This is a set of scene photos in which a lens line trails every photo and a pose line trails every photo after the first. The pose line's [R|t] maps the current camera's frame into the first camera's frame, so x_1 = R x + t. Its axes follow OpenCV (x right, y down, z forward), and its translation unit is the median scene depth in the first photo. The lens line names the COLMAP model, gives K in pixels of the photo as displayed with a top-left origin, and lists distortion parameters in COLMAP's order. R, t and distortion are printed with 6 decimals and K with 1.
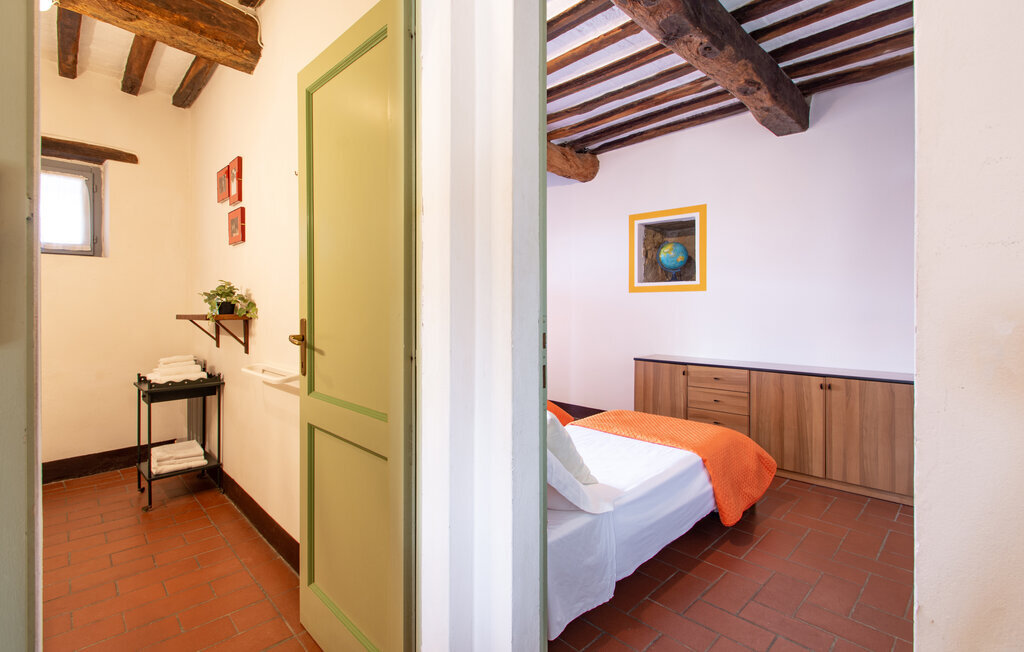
lens RADIAL K [[470.0, 0, 511.5], [0, 470.0, 302.5], [0, 0, 1]] dist [-0.000105, -0.000027]
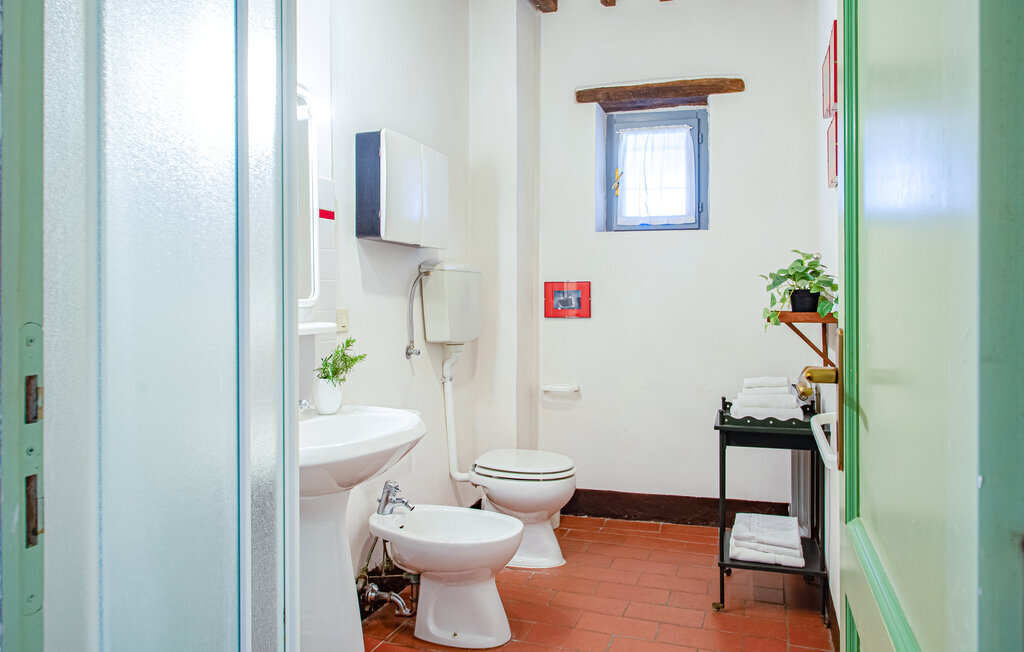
lens RADIAL K [[716.2, 0, 511.8], [0, 716.2, 293.2], [0, 0, 1]] dist [-0.004468, -0.001219]
pose [[0.452633, -0.002188, -0.891694, -0.016446], [0.003083, 0.999995, -0.000889, 0.002441], [0.891692, -0.002346, 0.452637, 0.266868]]
